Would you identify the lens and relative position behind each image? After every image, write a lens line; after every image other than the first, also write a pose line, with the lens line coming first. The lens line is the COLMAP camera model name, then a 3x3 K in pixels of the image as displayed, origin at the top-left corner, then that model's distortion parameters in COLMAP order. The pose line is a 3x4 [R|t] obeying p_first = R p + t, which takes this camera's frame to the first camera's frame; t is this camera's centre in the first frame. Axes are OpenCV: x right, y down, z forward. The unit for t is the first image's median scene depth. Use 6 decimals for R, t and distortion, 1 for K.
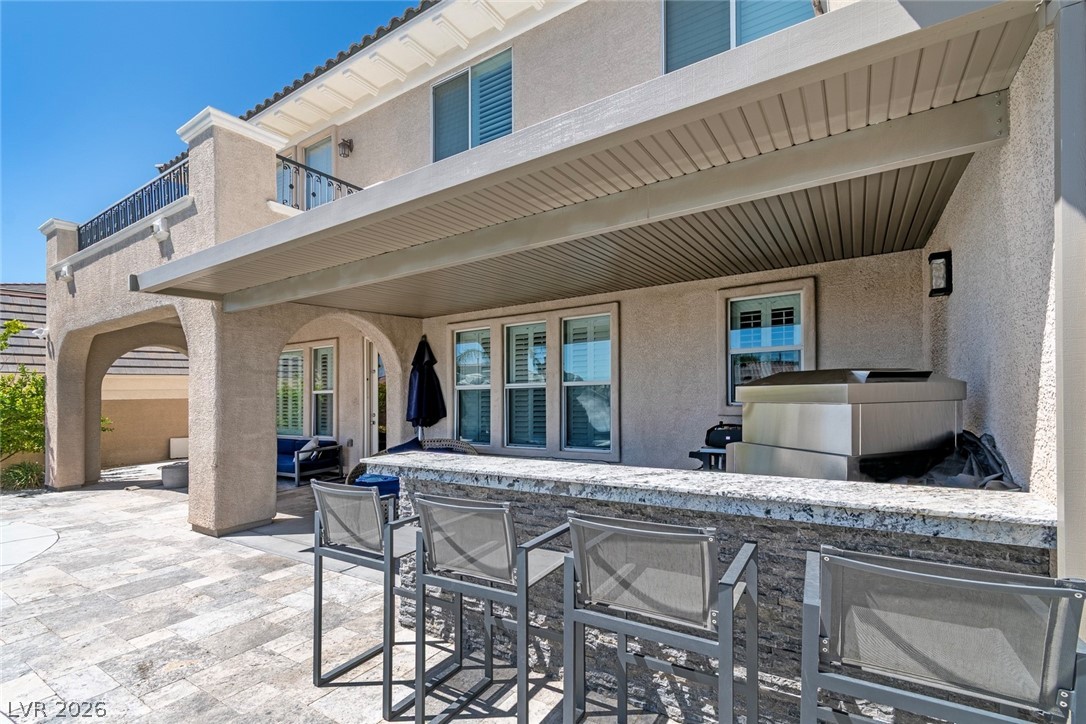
lens RADIAL K [[471.1, 0, 576.8], [0, 471.1, 377.9], [0, 0, 1]] dist [0.003070, -0.004007]
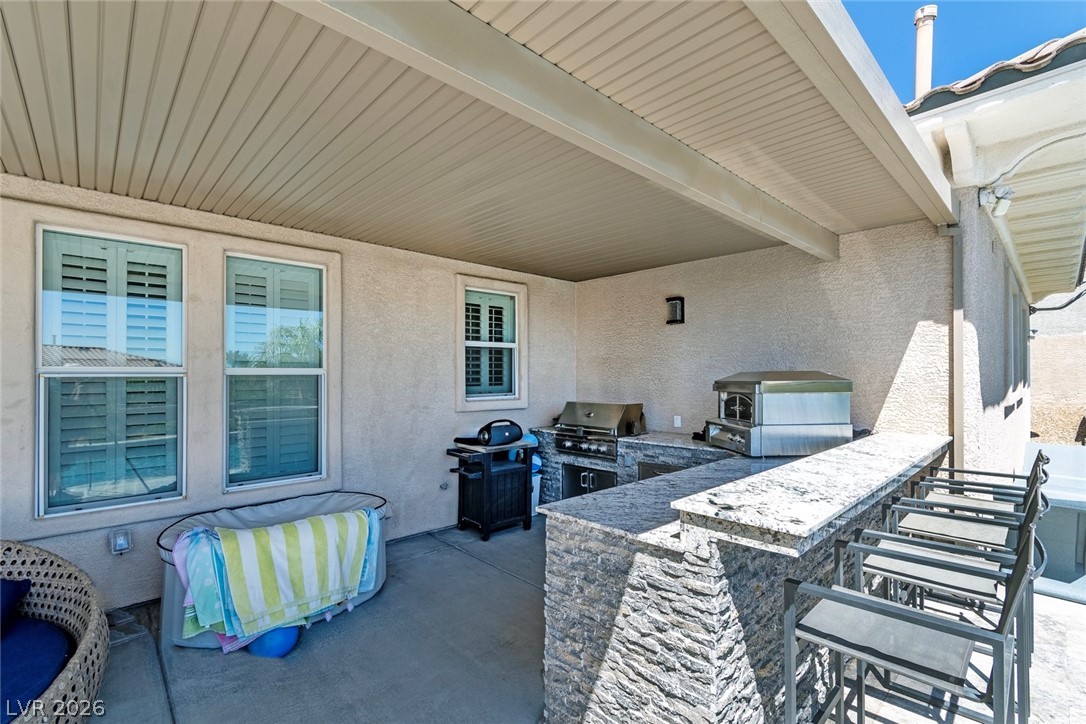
lens RADIAL K [[471.1, 0, 548.0], [0, 471.1, 369.7], [0, 0, 1]] dist [0.003070, -0.004007]
pose [[0.295923, 0.030750, 0.954717, -0.352470], [-0.032594, 0.999225, -0.022081, 0.008501], [-0.954656, -0.024584, 0.296696, 0.387743]]
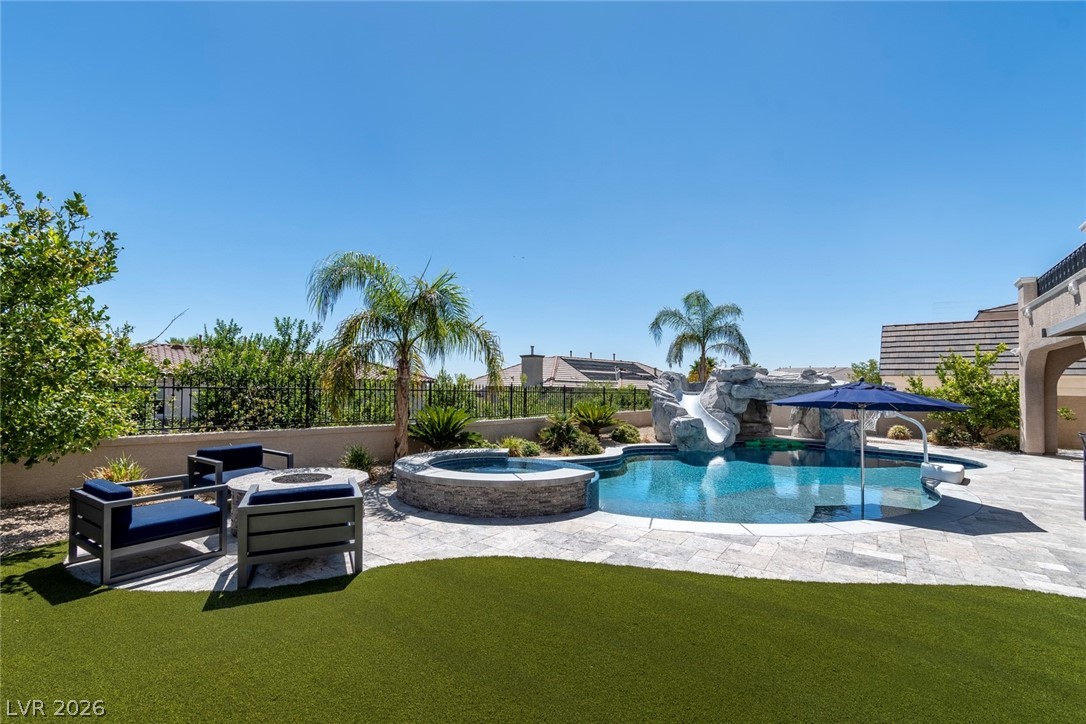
lens RADIAL K [[471.1, 0, 547.2], [0, 471.1, 379.0], [0, 0, 1]] dist [0.003070, -0.004007]
pose [[-0.100746, 0.000262, -0.994912, 0.605431], [0.015864, 0.999873, -0.001343, -0.027766], [0.994786, -0.015918, -0.100738, -0.418240]]
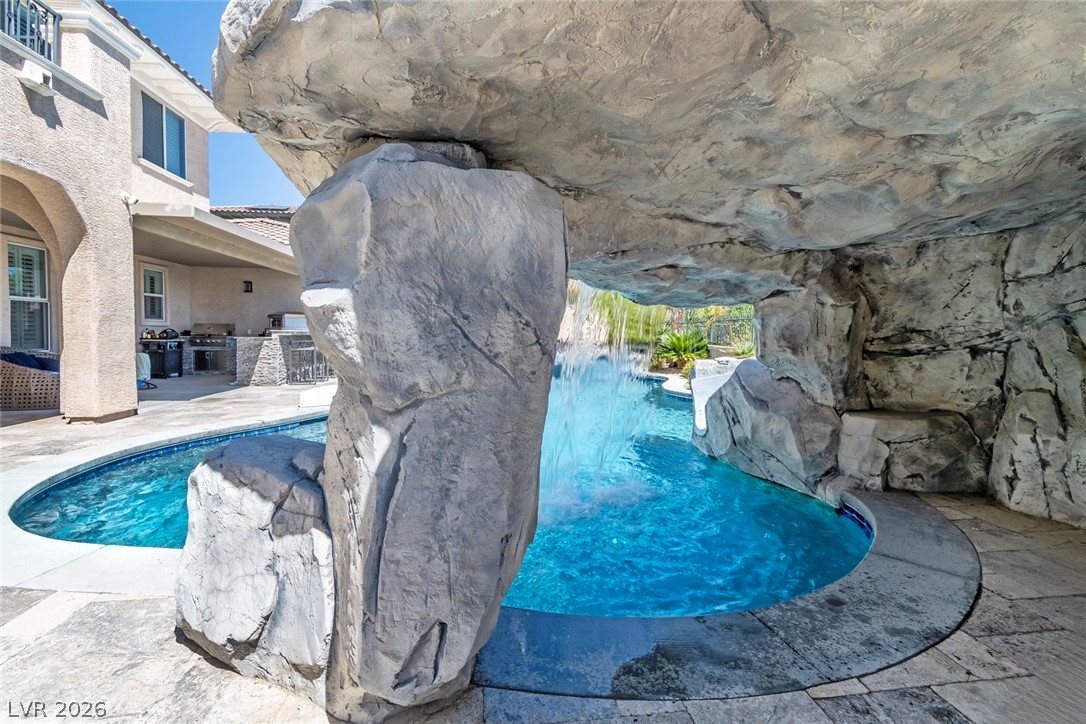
lens RADIAL K [[471.1, 0, 534.3], [0, 471.1, 356.6], [0, 0, 1]] dist [0.003070, -0.004007]
pose [[-0.583991, -0.025976, 0.811345, -1.446397], [-0.025013, 0.999589, 0.013999, 0.088918], [-0.811375, -0.012119, -0.584400, 0.542451]]
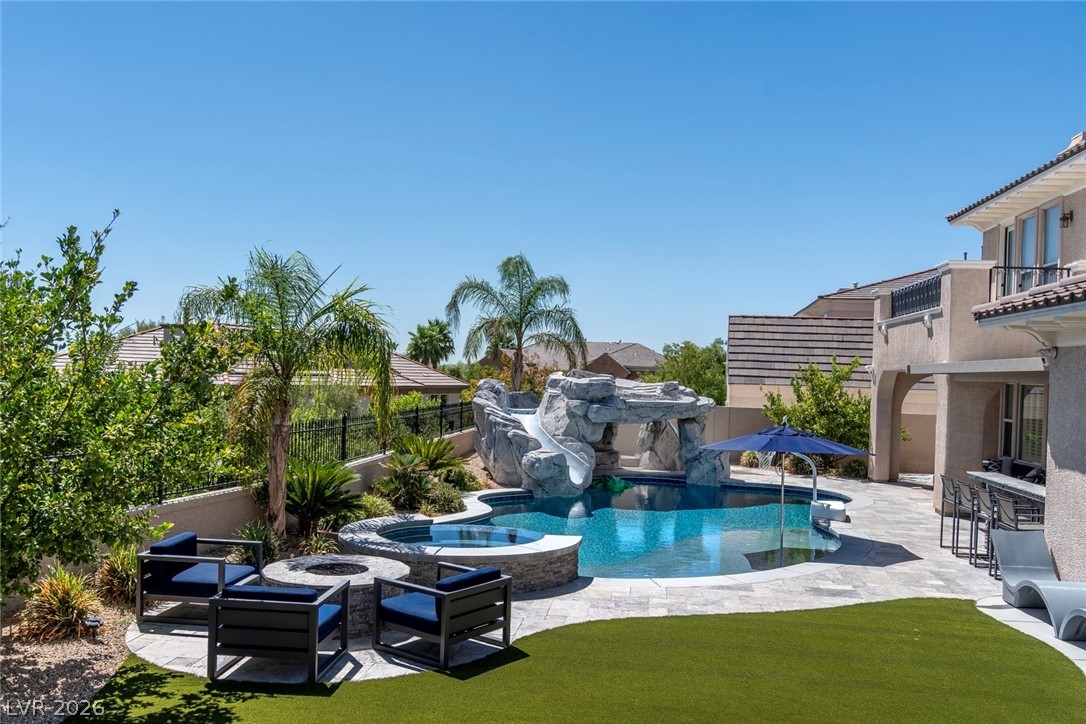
lens RADIAL K [[894.5, 0, 529.6], [0, 894.5, 401.9], [0, 0, 1]] dist [-0.002953, -0.022198]
pose [[0.359672, 0.061921, -0.931022, 1.031377], [-0.009477, 0.997987, 0.062714, -0.157273], [0.933031, -0.013733, 0.359535, -0.948911]]
